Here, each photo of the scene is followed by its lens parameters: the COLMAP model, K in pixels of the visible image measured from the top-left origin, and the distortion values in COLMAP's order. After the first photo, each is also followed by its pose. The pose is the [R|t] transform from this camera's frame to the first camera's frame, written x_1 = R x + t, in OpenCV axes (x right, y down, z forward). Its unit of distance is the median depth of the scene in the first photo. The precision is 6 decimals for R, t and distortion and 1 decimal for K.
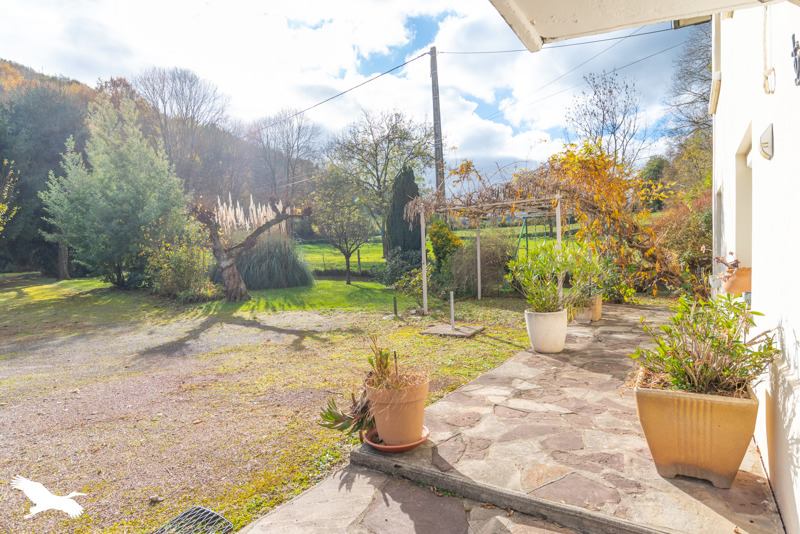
lens RADIAL K [[416.7, 0, 400.0], [0, 416.7, 267.0], [0, 0, 1]] dist [-0.062967, 0.044541]
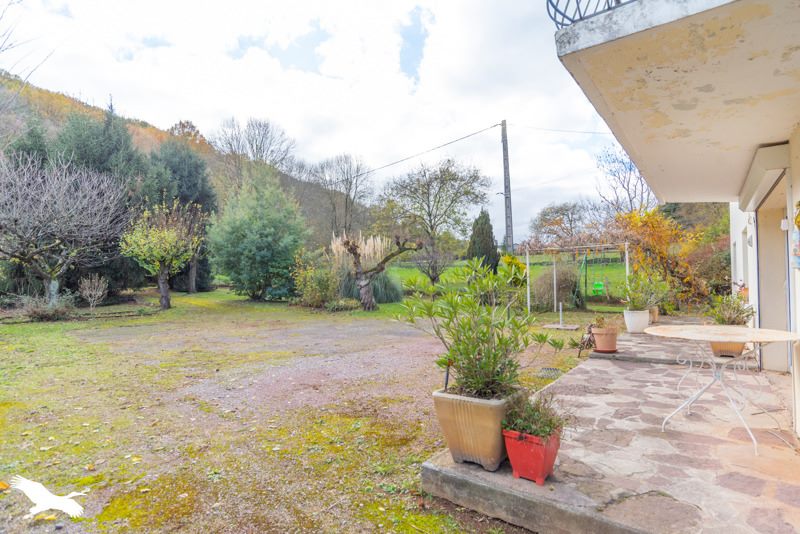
lens RADIAL K [[391.7, 0, 400.0], [0, 391.7, 267.0], [0, 0, 1]] dist [-0.056385, 0.034939]
pose [[0.998010, 0.017103, -0.060687, -0.217576], [-0.020765, 0.997968, -0.060237, 0.014254], [0.059533, 0.061378, 0.996338, -0.284540]]
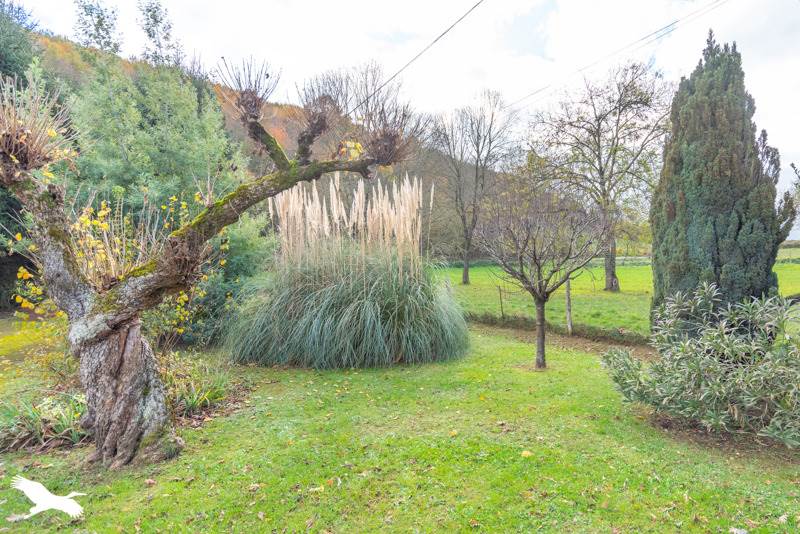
lens RADIAL K [[416.7, 0, 400.0], [0, 416.7, 267.0], [0, 0, 1]] dist [-0.062967, 0.044541]
pose [[0.881156, 0.004704, -0.472802, -0.074246], [-0.025595, 0.998959, -0.037762, -0.046493], [0.472133, 0.045376, 0.880359, 0.745361]]
